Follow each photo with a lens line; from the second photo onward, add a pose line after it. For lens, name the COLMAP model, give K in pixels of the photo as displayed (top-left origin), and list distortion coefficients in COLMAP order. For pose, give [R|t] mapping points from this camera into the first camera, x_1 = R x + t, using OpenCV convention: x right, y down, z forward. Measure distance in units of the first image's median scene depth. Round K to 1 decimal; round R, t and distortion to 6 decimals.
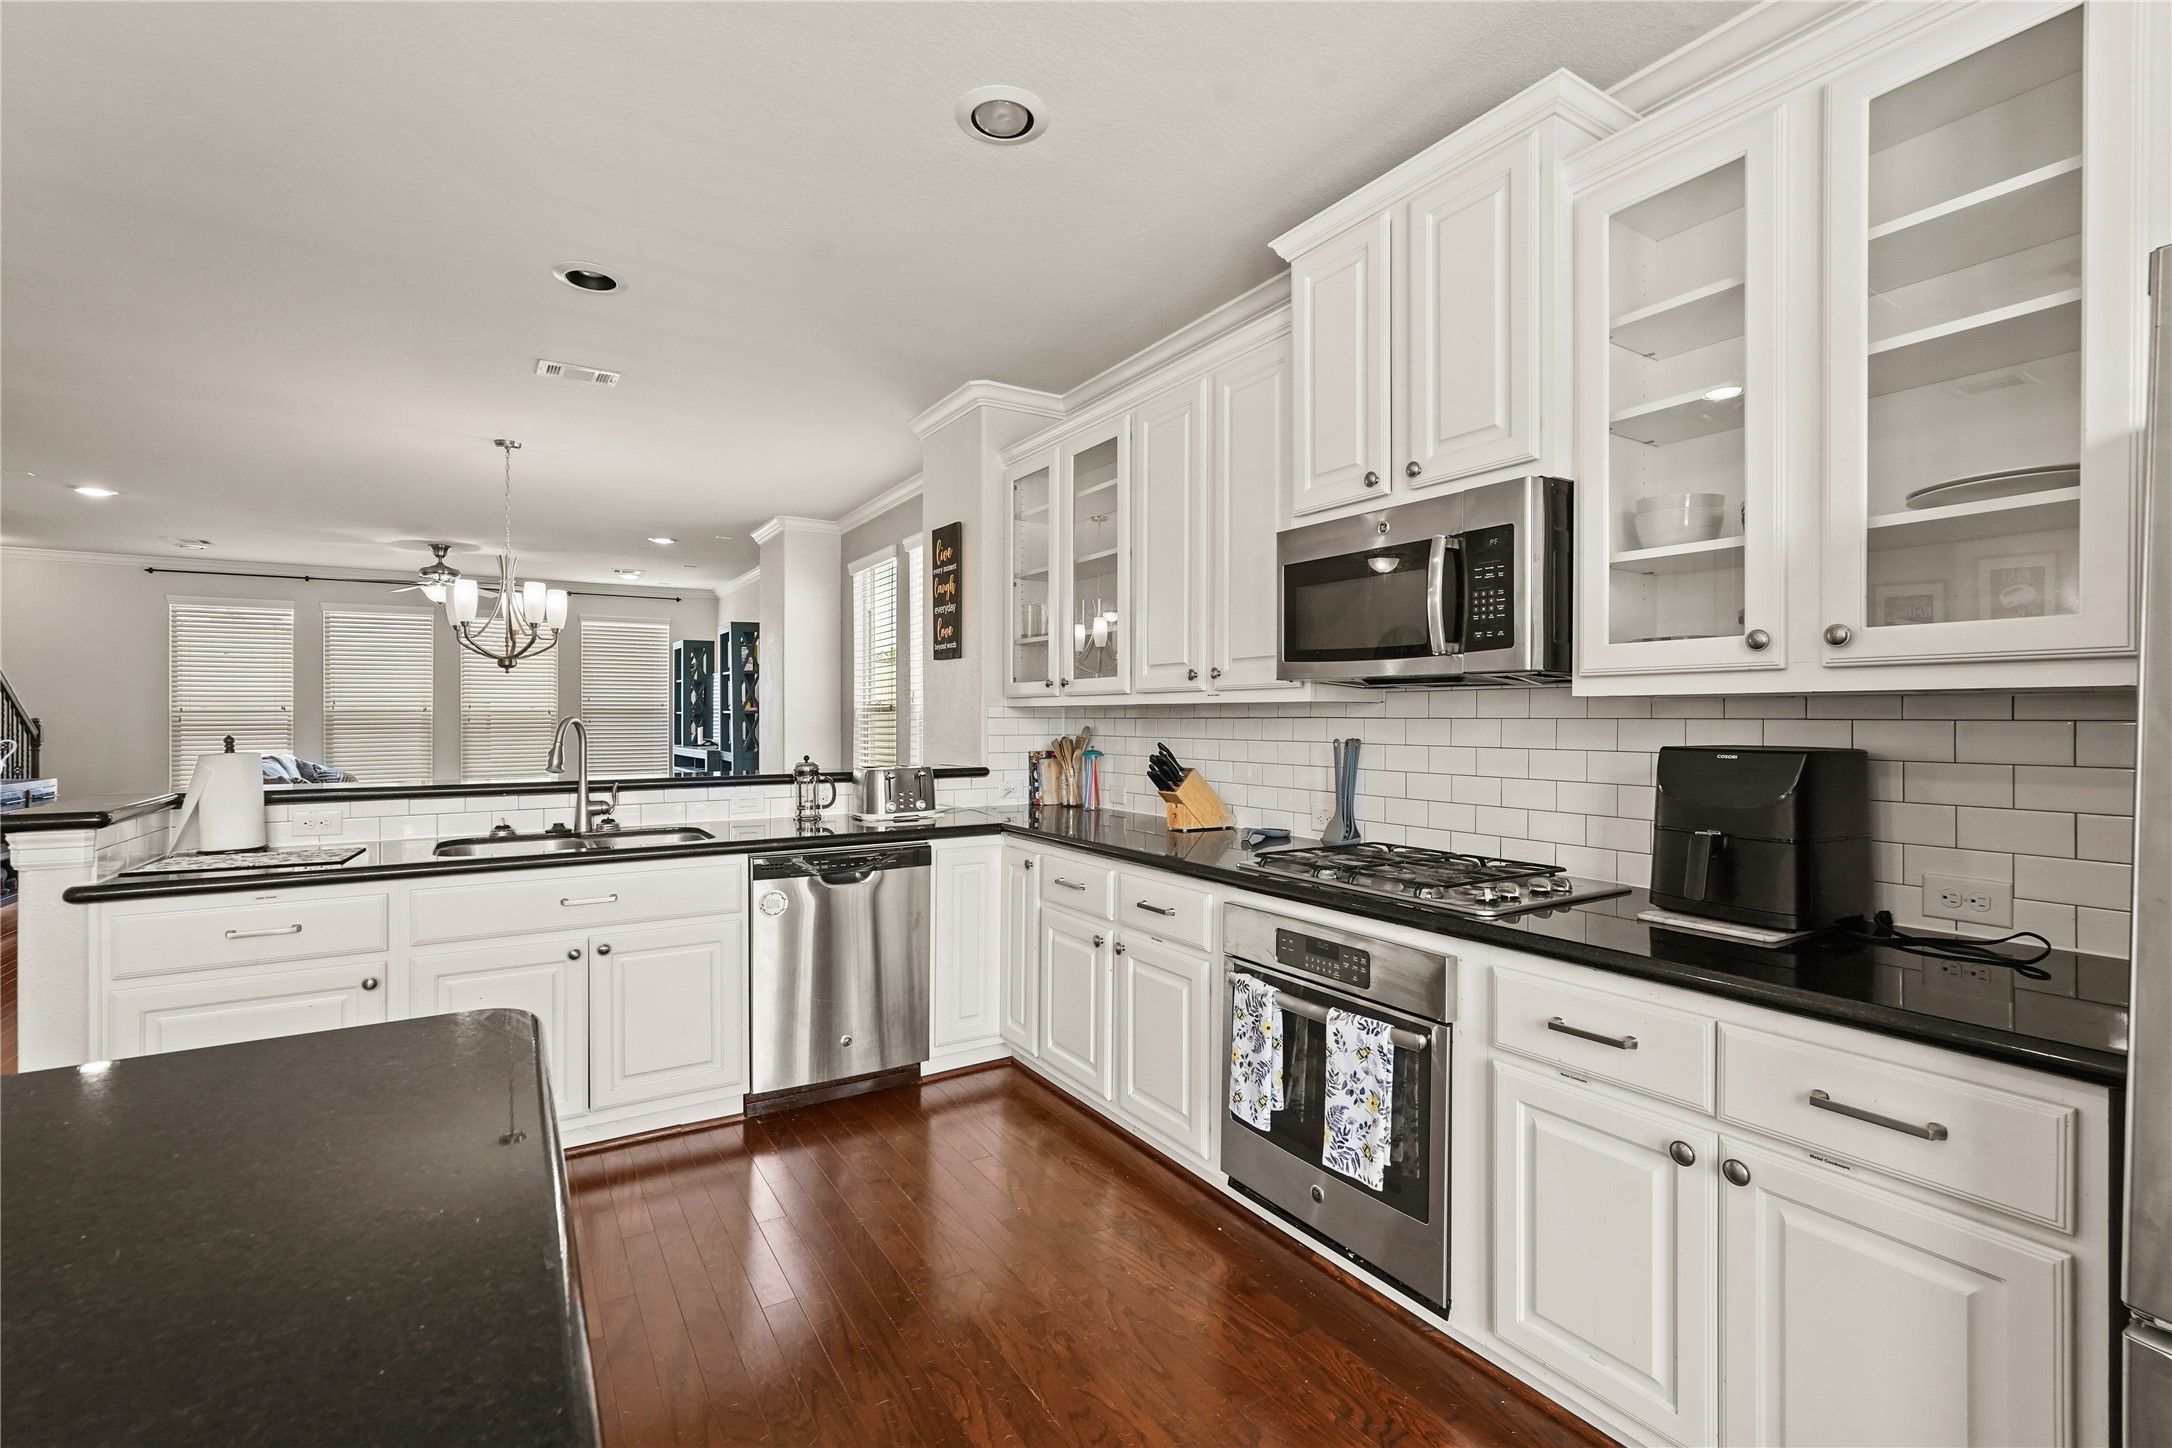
lens RADIAL K [[962.9, 0, 1084.4], [0, 962.9, 716.1], [0, 0, 1]] dist [-0.016803, 0.009215]
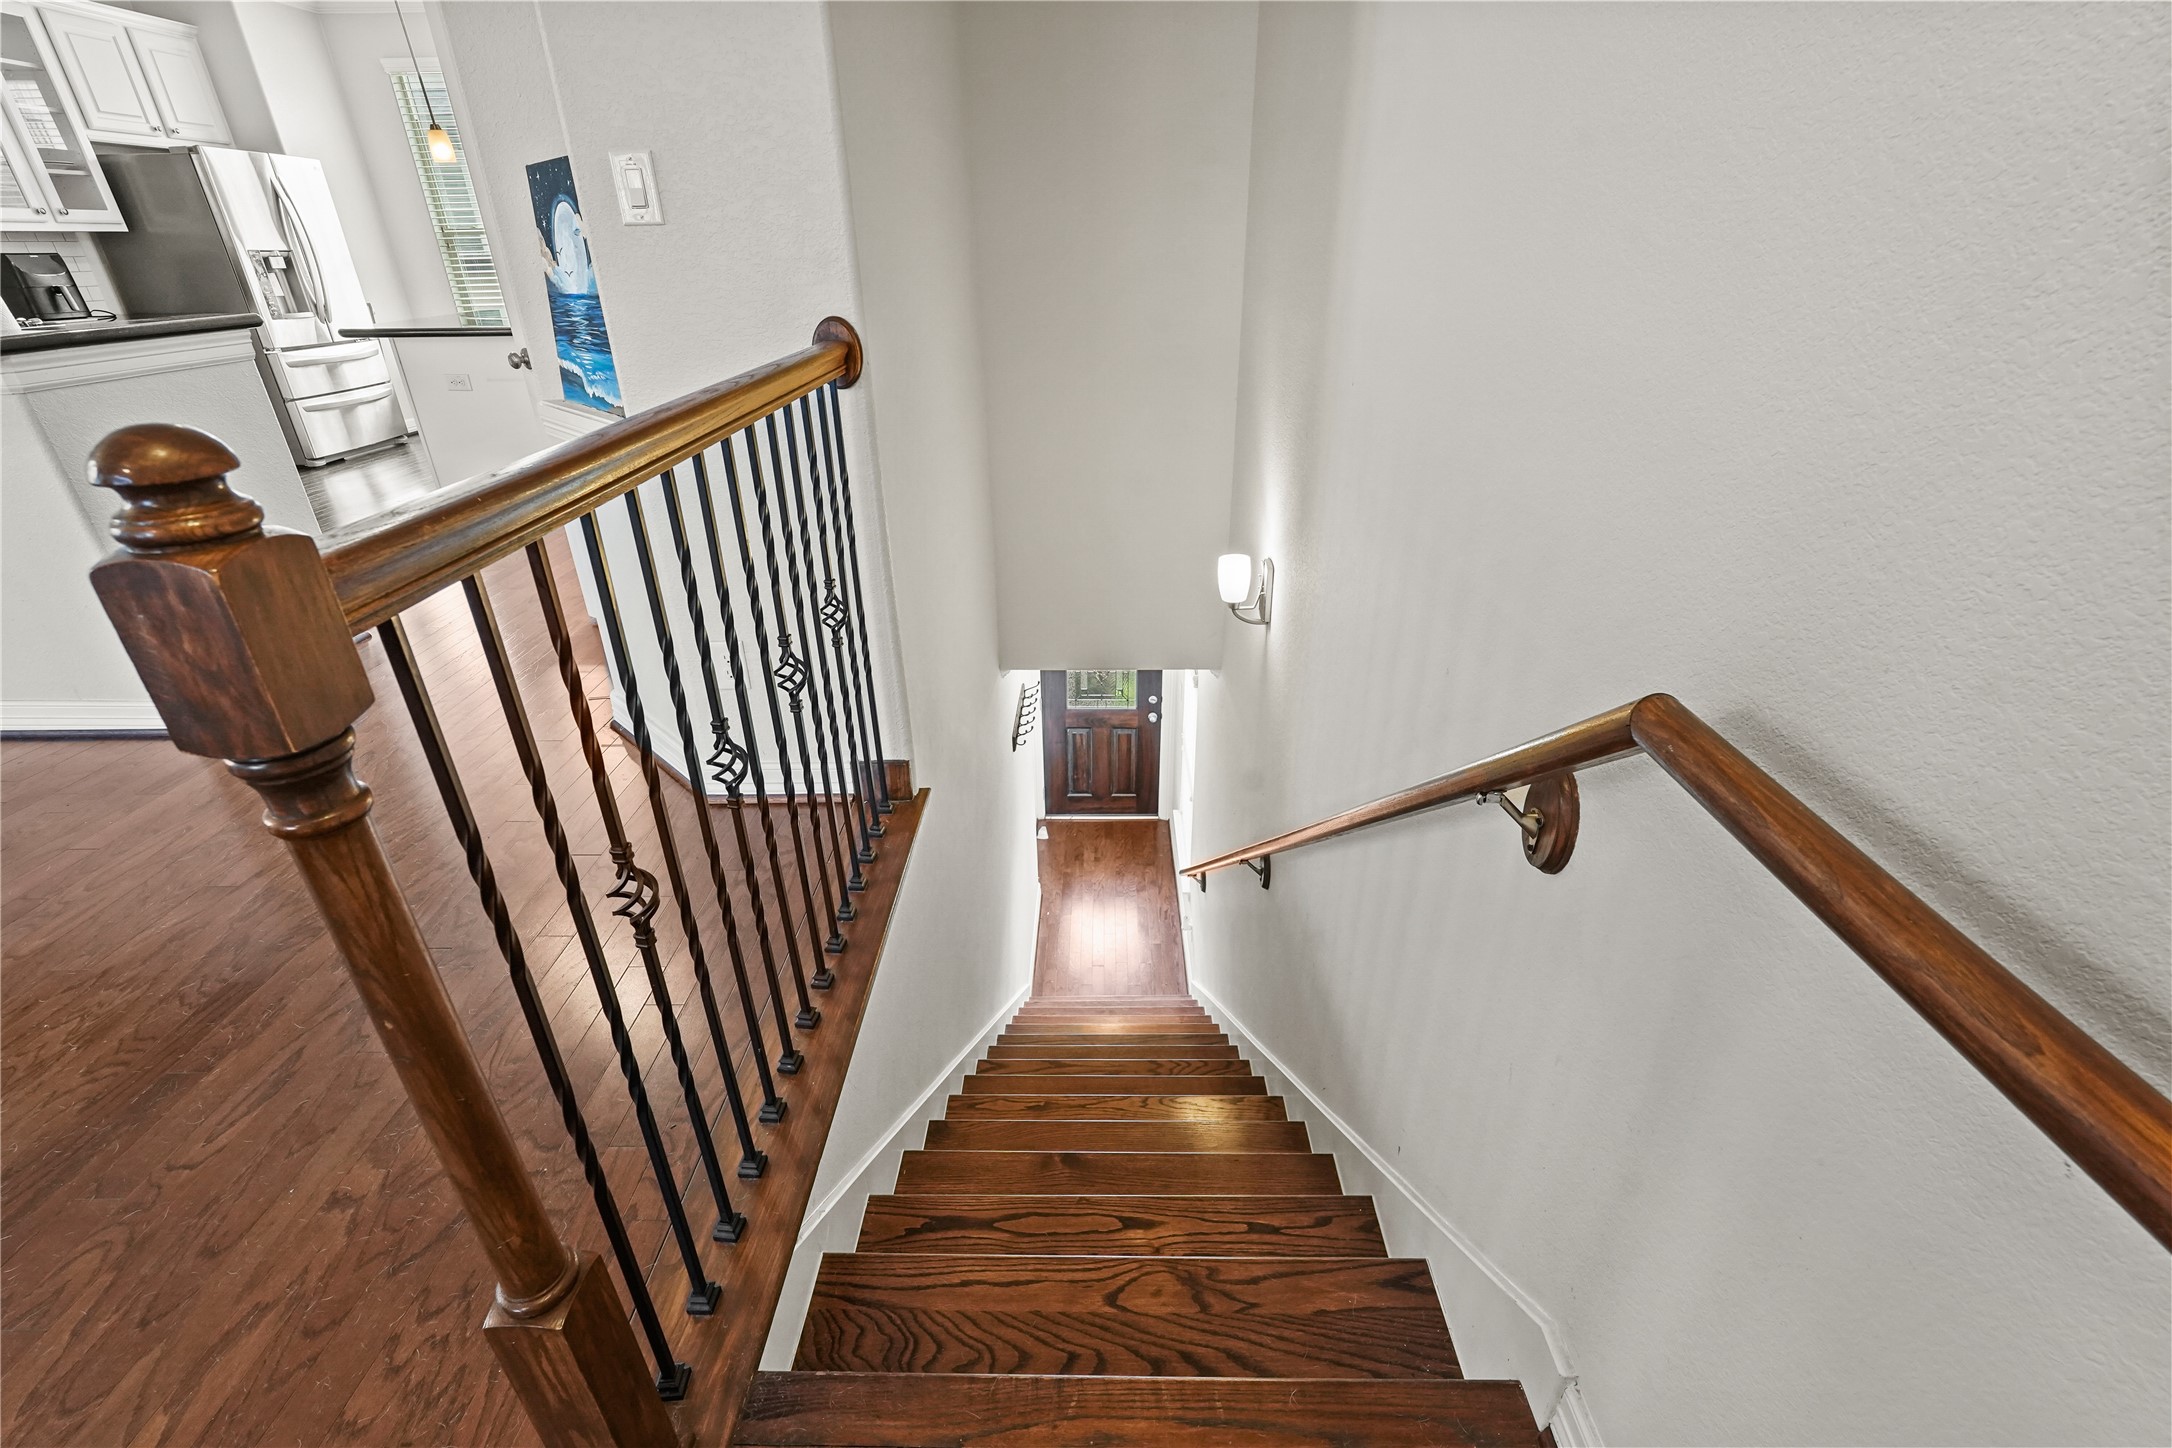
lens RADIAL K [[962.9, 0, 1091.5], [0, 962.9, 722.4], [0, 0, 1]] dist [-0.016803, 0.009215]
pose [[-0.845056, -0.234820, 0.480354, -1.958222], [0.013281, 0.888903, 0.457902, 0.006977], [-0.534513, 0.393332, -0.748054, 1.071924]]
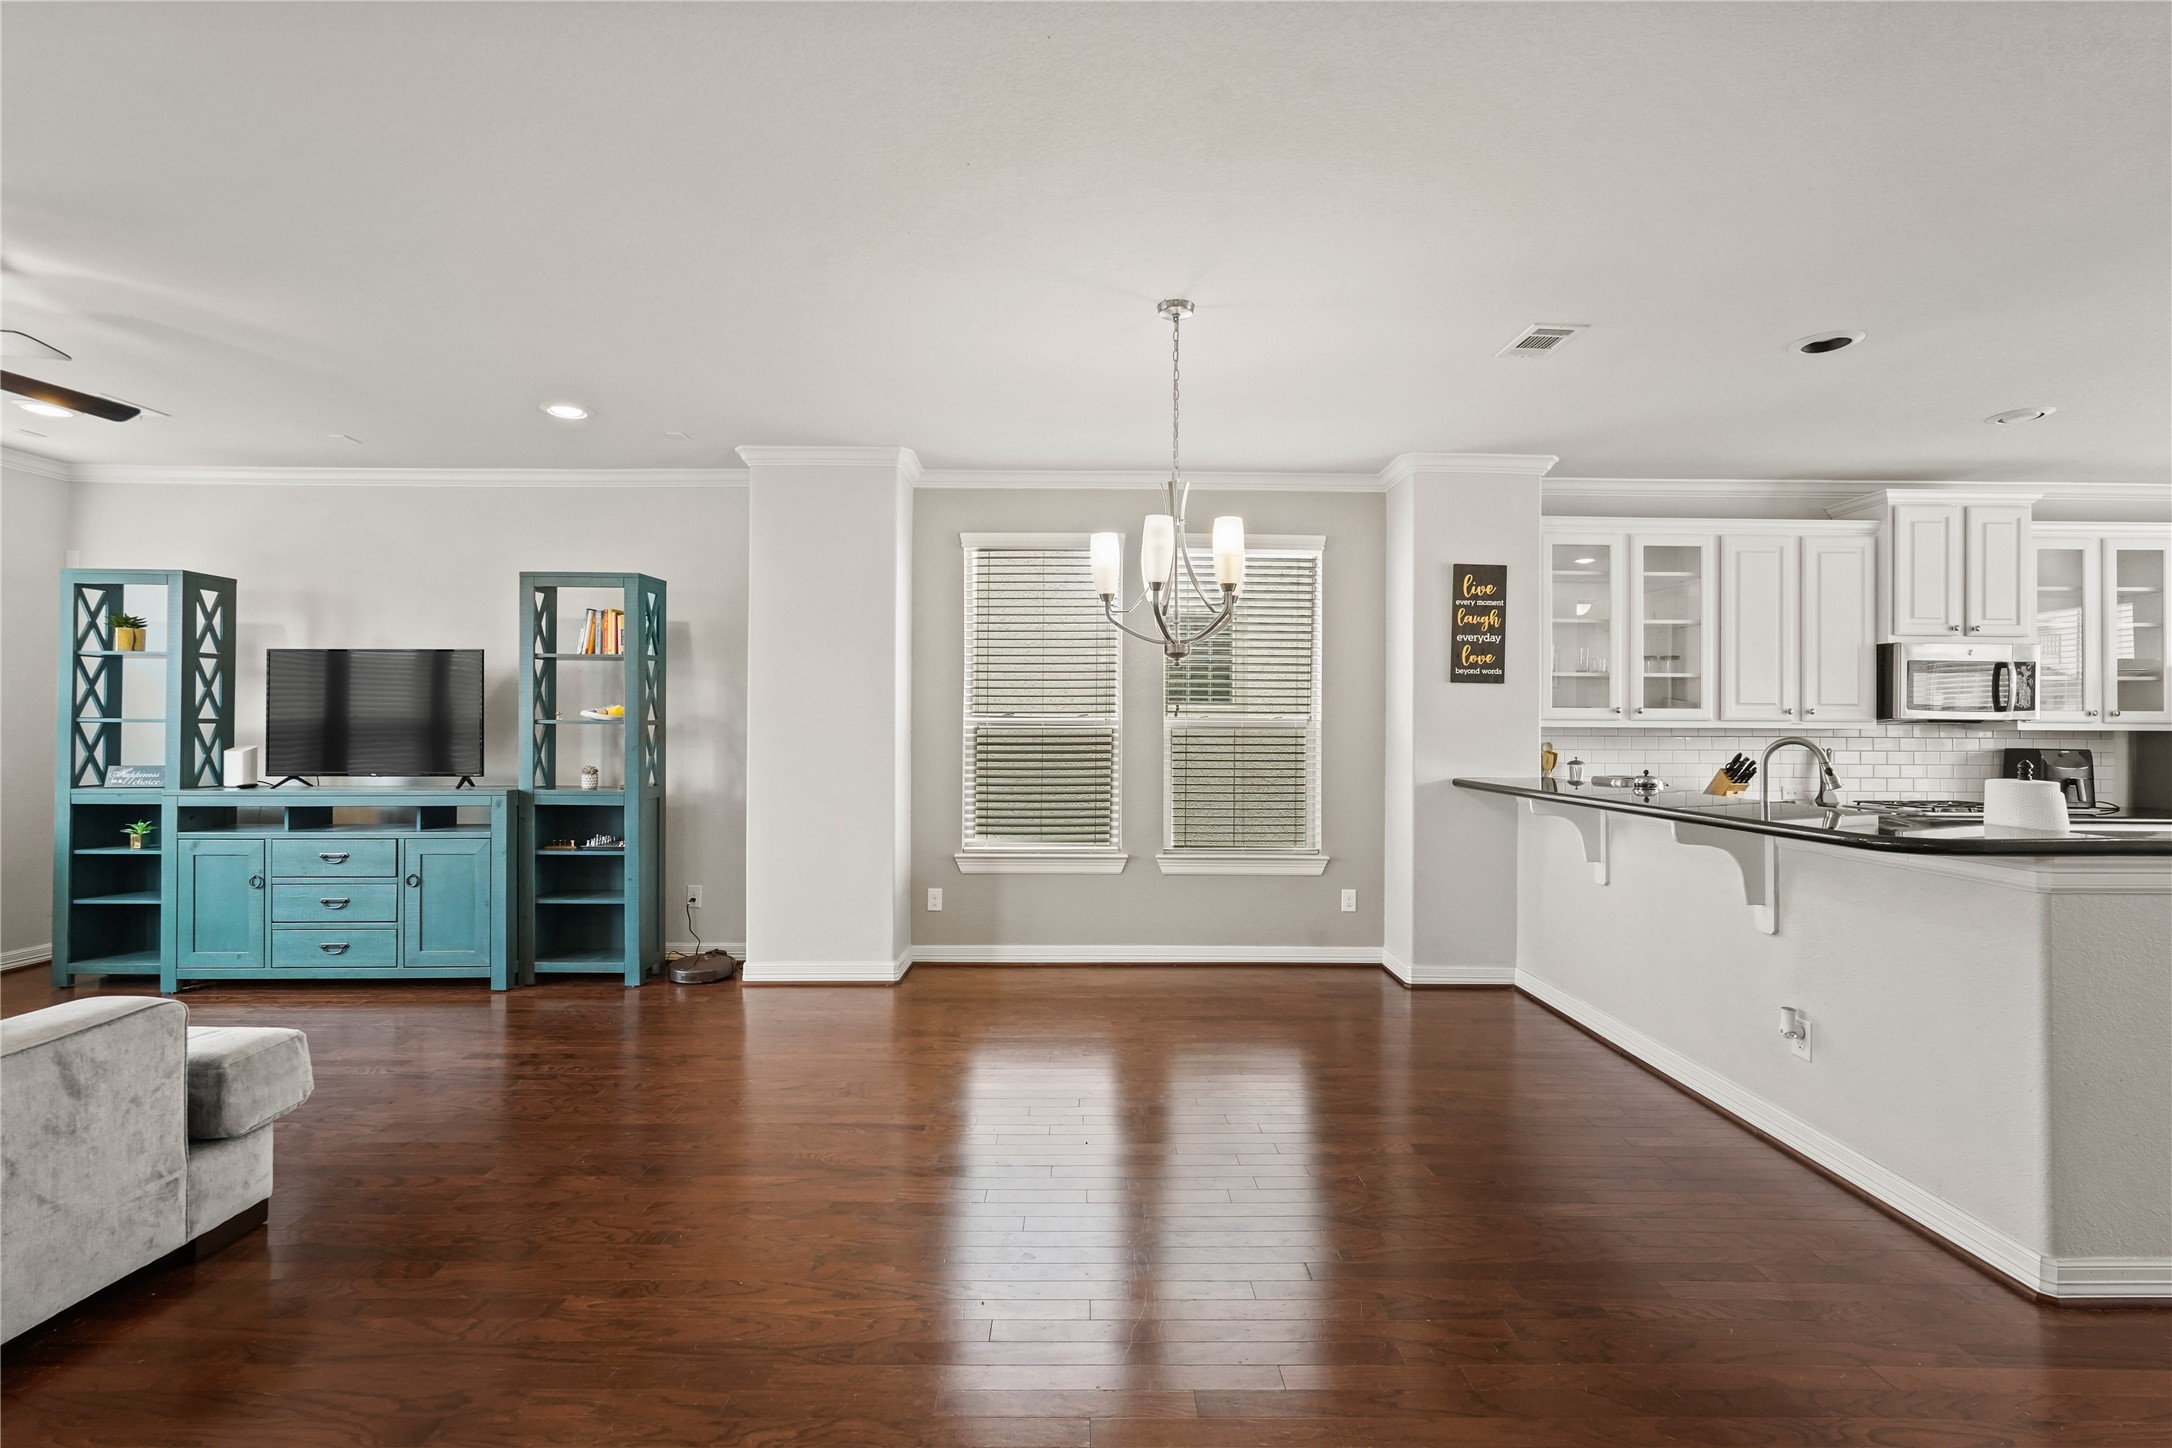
lens RADIAL K [[962.9, 0, 1093.7], [0, 962.9, 722.3], [0, 0, 1]] dist [-0.016803, 0.009215]
pose [[0.518060, 0.009966, 0.855286, -1.802792], [-0.006103, 0.999950, -0.007956, -0.002817], [-0.855322, -0.001098, 0.518095, 1.091516]]
